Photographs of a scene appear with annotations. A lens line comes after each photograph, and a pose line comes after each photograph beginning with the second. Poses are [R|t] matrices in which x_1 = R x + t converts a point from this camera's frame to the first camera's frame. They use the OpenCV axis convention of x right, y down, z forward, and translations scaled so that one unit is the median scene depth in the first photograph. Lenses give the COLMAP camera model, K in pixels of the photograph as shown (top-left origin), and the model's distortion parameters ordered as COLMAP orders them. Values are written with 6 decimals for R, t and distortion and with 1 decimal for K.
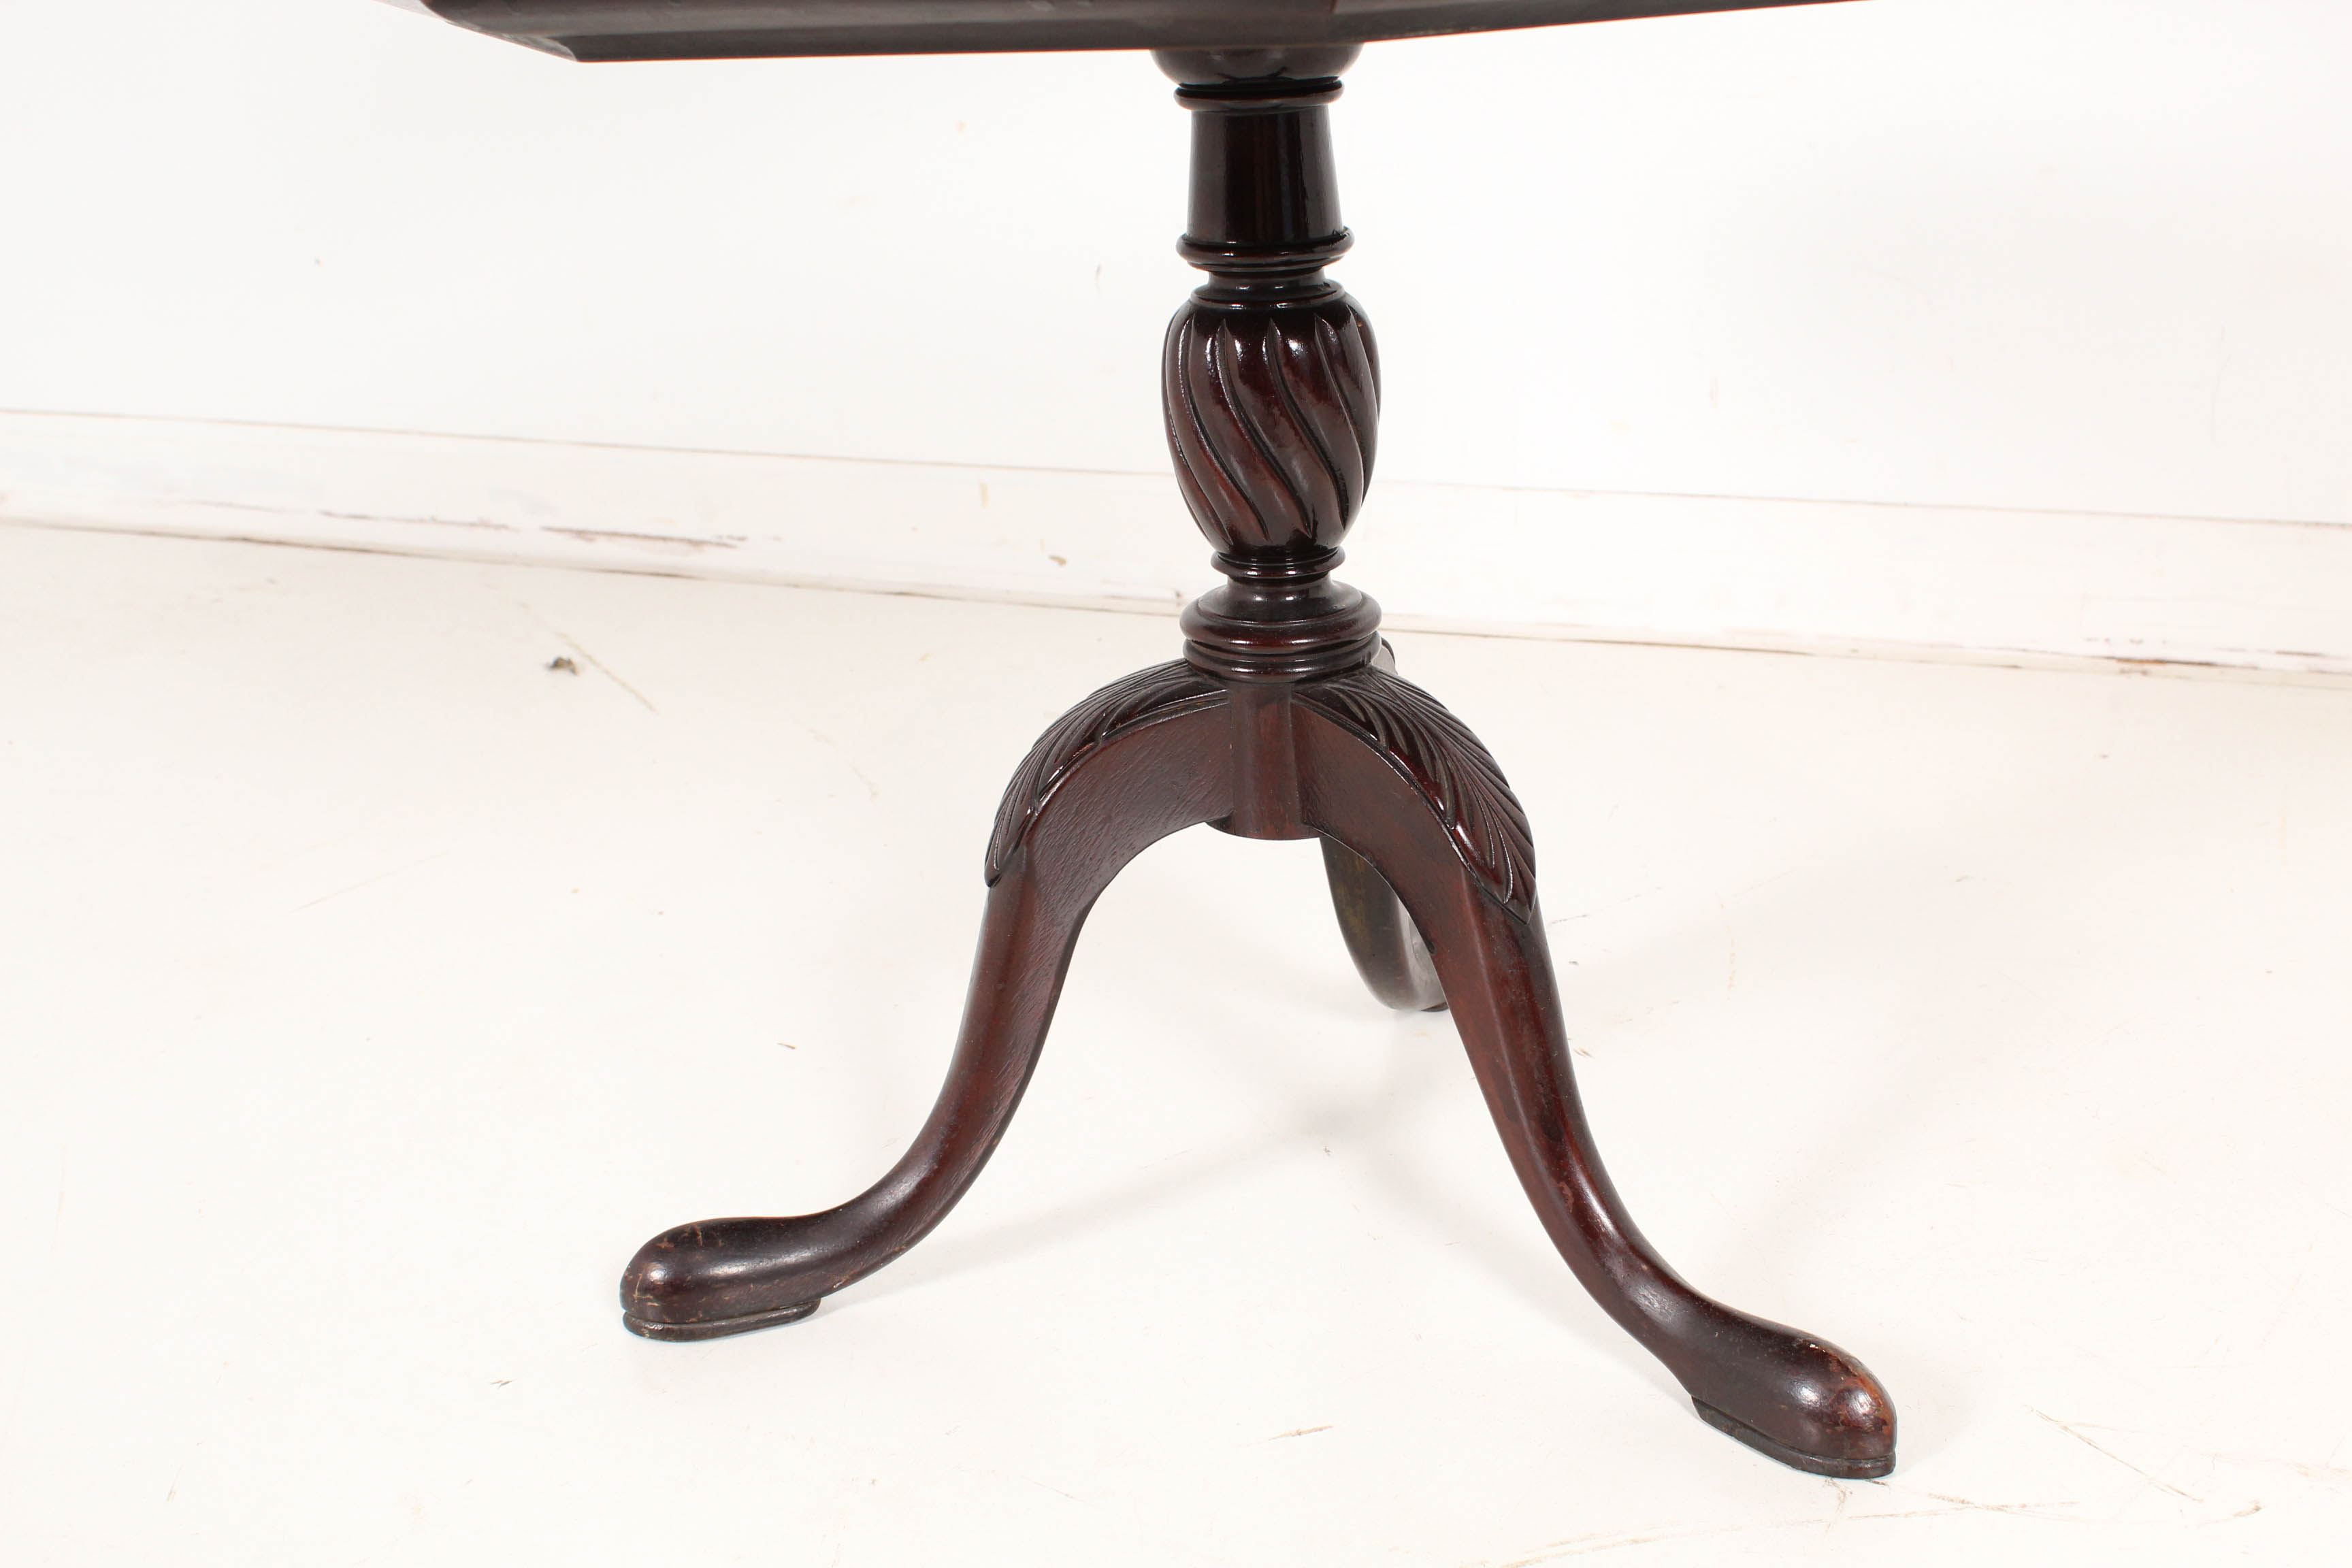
lens RADIAL K [[2661.5, 0, 1176.0], [0, 2661.5, 784.0], [0, 0, 1]] dist [-0.080873, 0.049756]
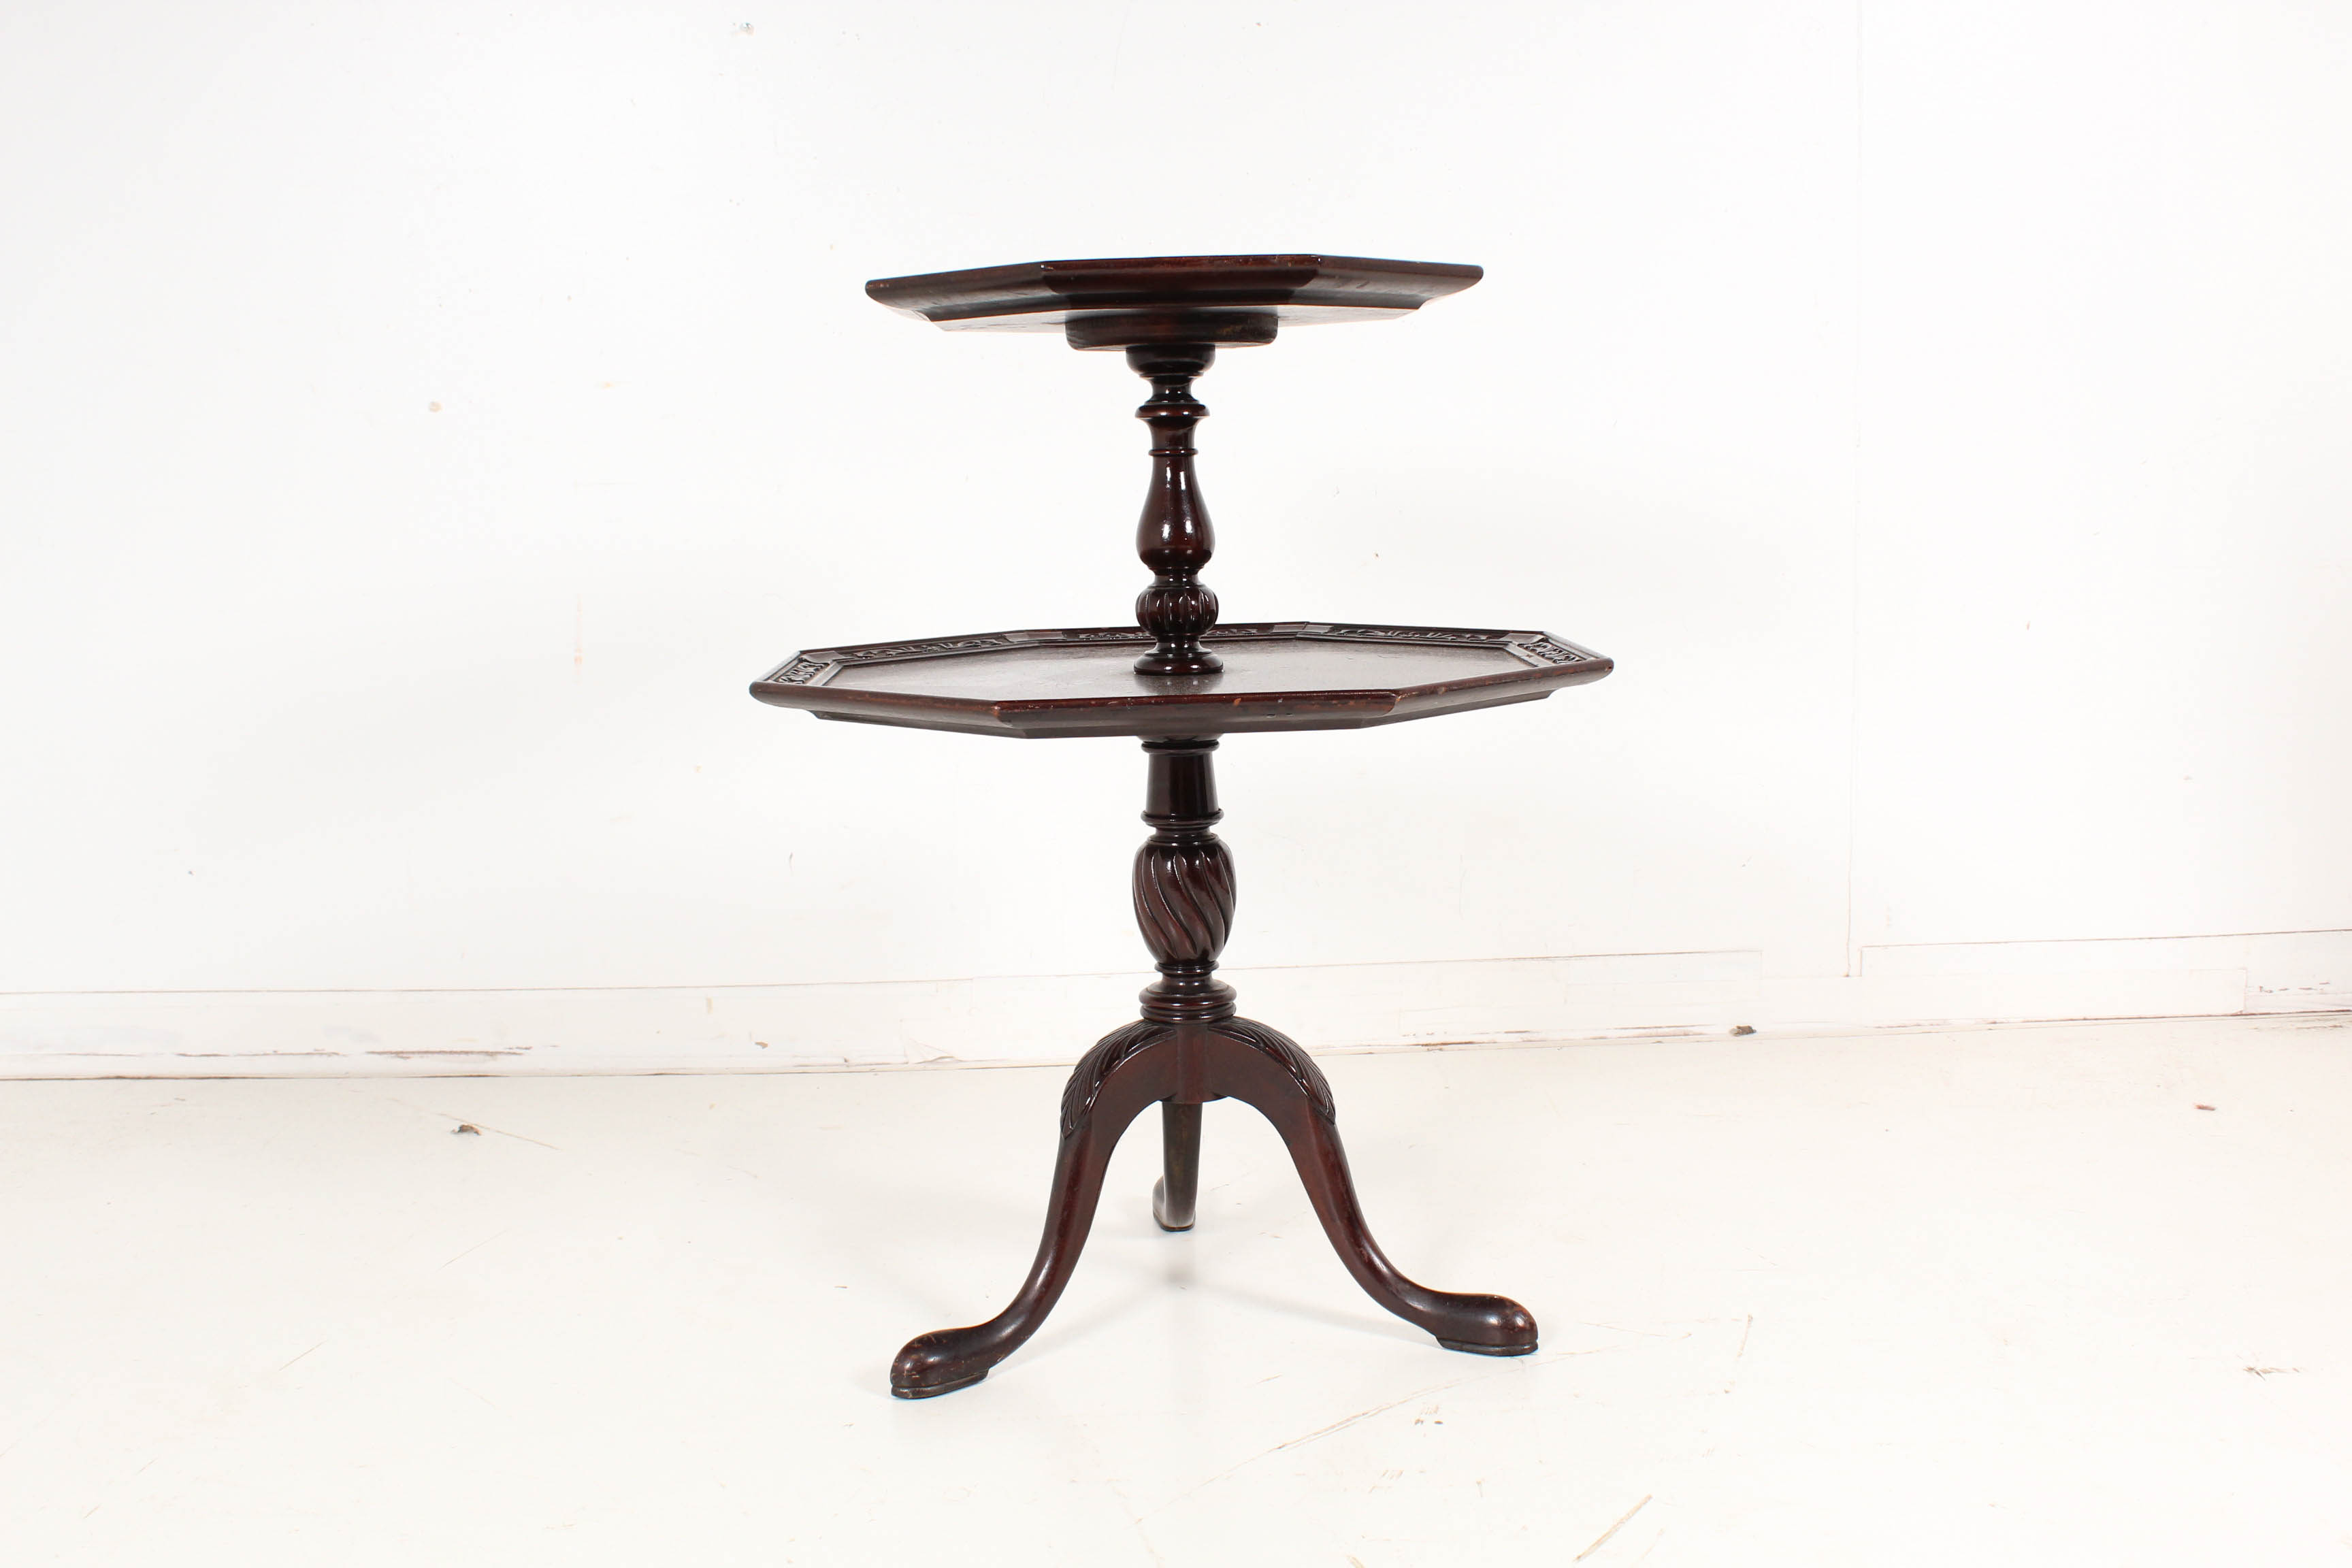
lens RADIAL K [[2379.8, 0, 1176.0], [0, 2379.8, 784.0], [0, 0, 1]] dist [-0.097683, 0.024850]
pose [[0.924292, -0.027816, 0.380671, -0.397107], [0.115230, 0.971141, -0.208823, 0.096745], [-0.363876, 0.236878, 0.900823, -0.412476]]
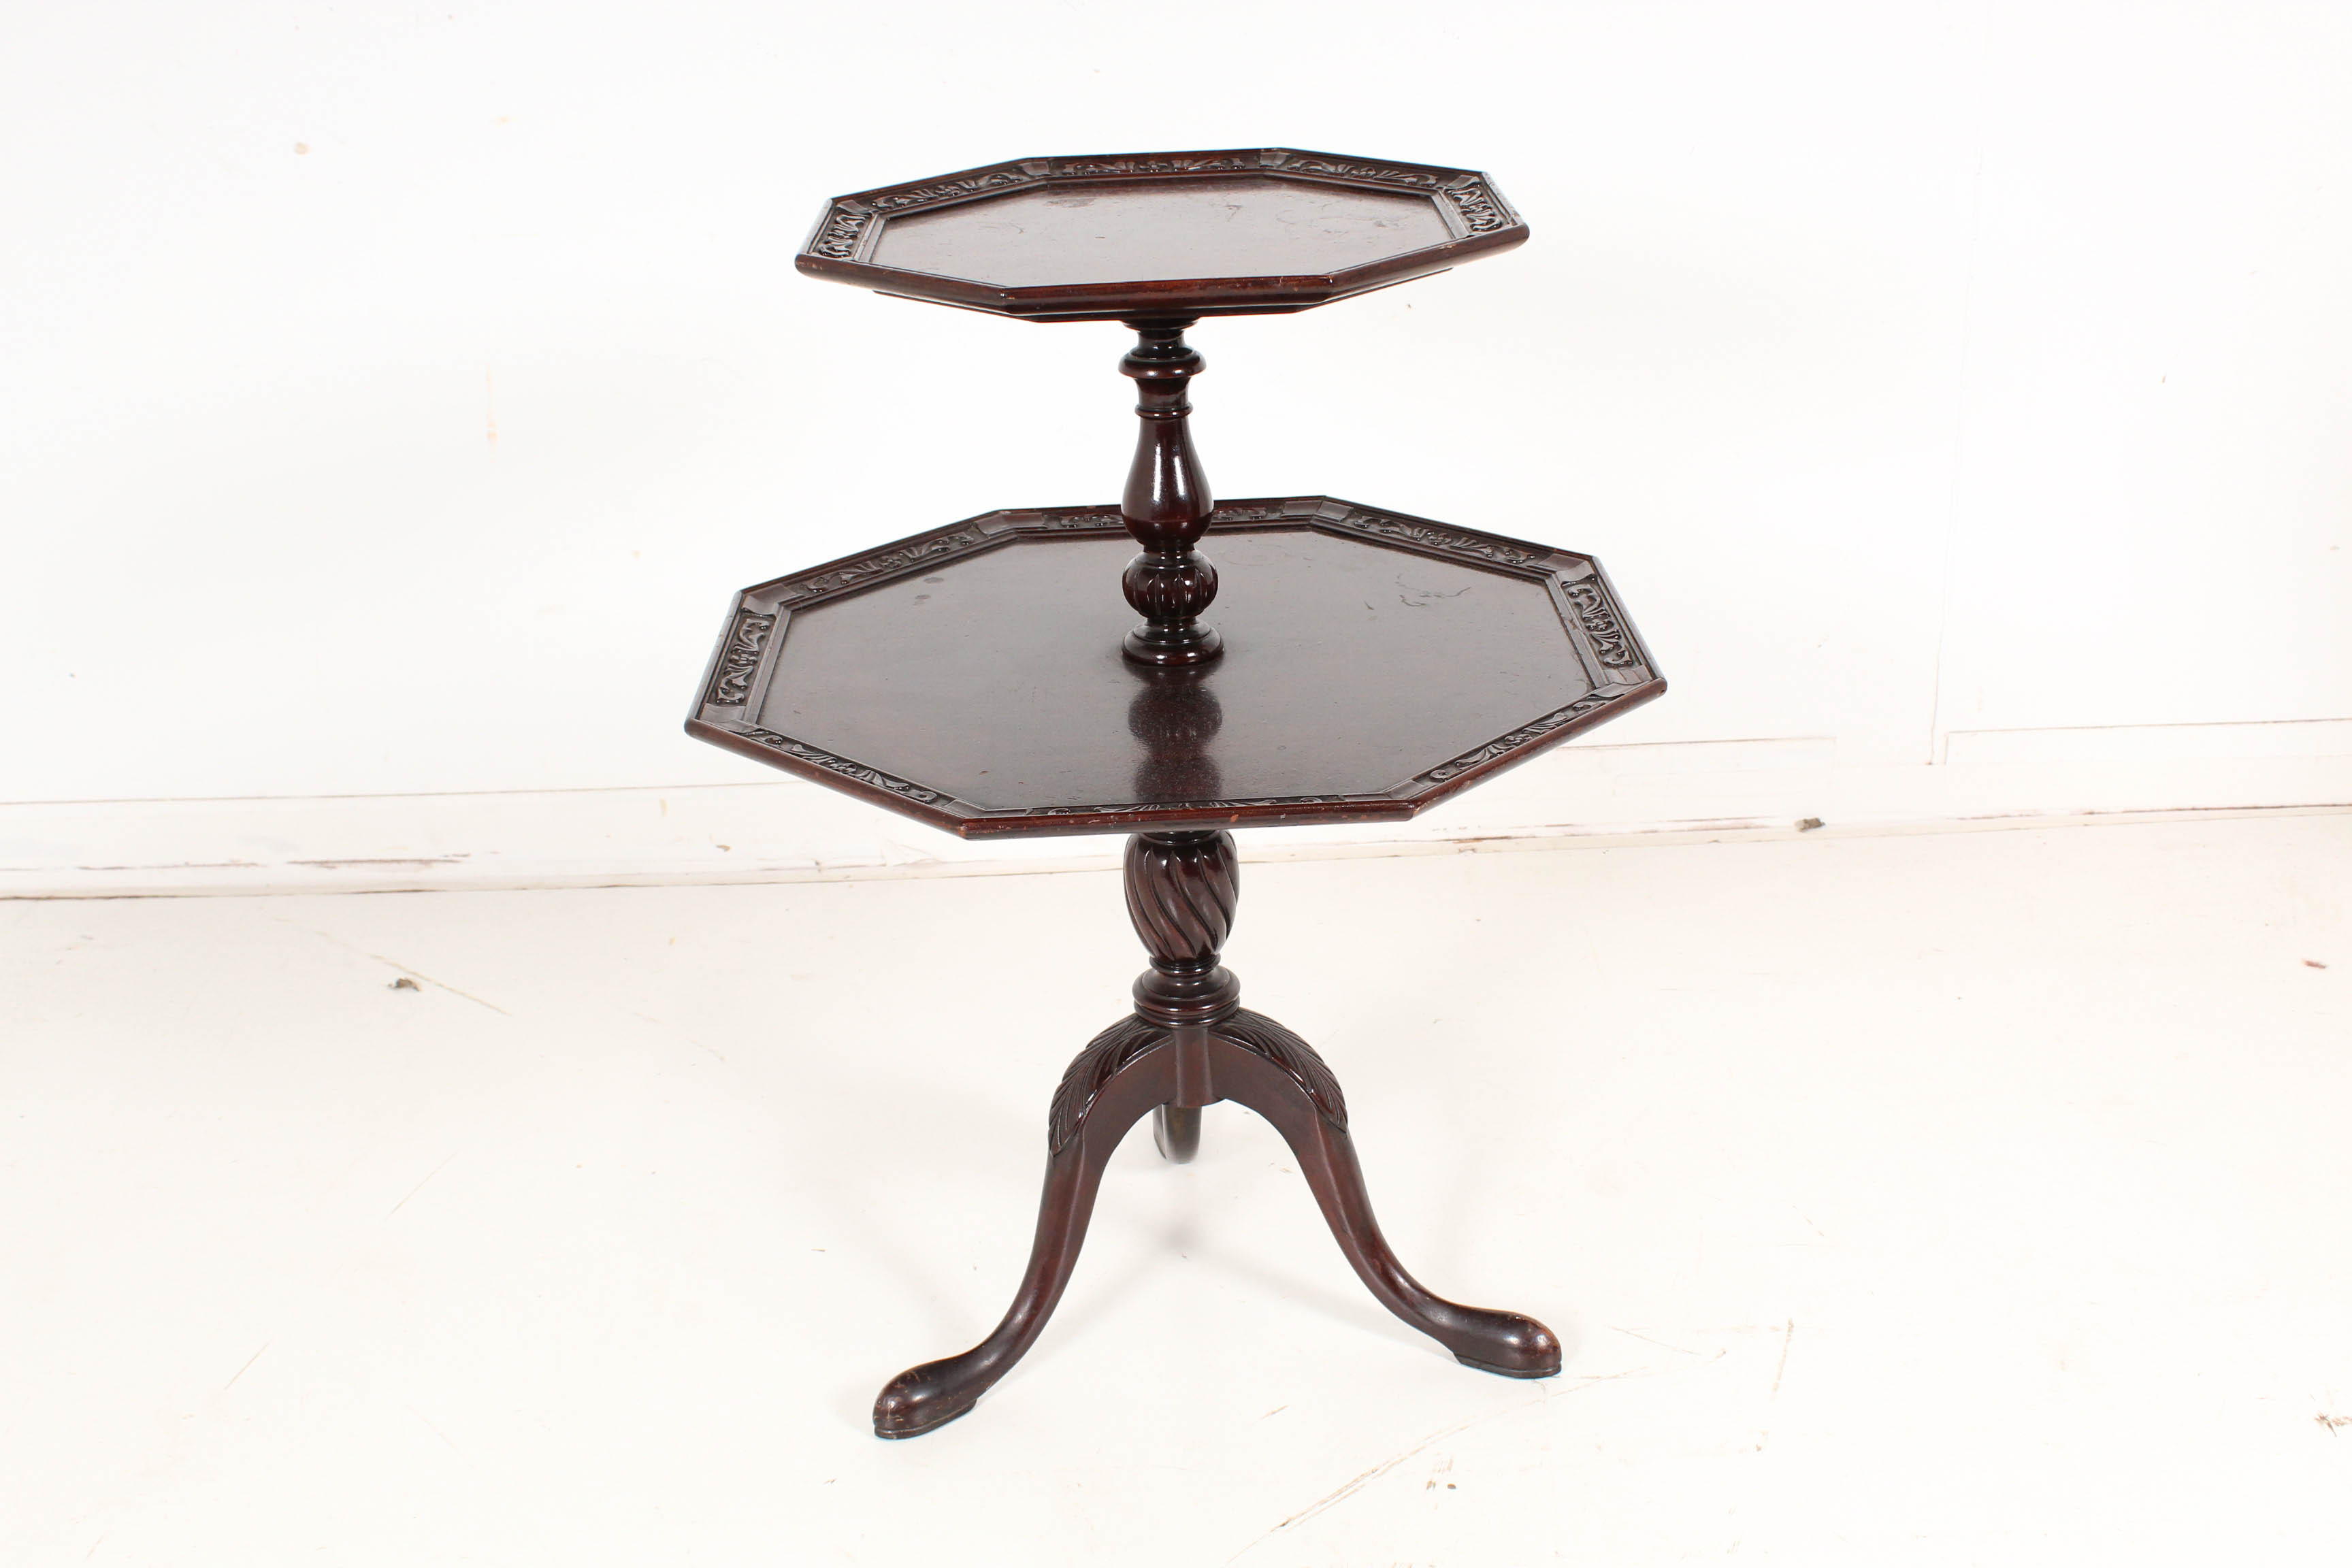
lens RADIAL K [[2661.5, 0, 1176.0], [0, 2661.5, 784.0], [0, 0, 1]] dist [-0.080873, 0.049756]
pose [[0.926588, -0.127751, 0.353715, -0.364541], [0.122046, 0.991778, 0.038488, -0.165781], [-0.355724, 0.007507, 0.934561, -0.443988]]
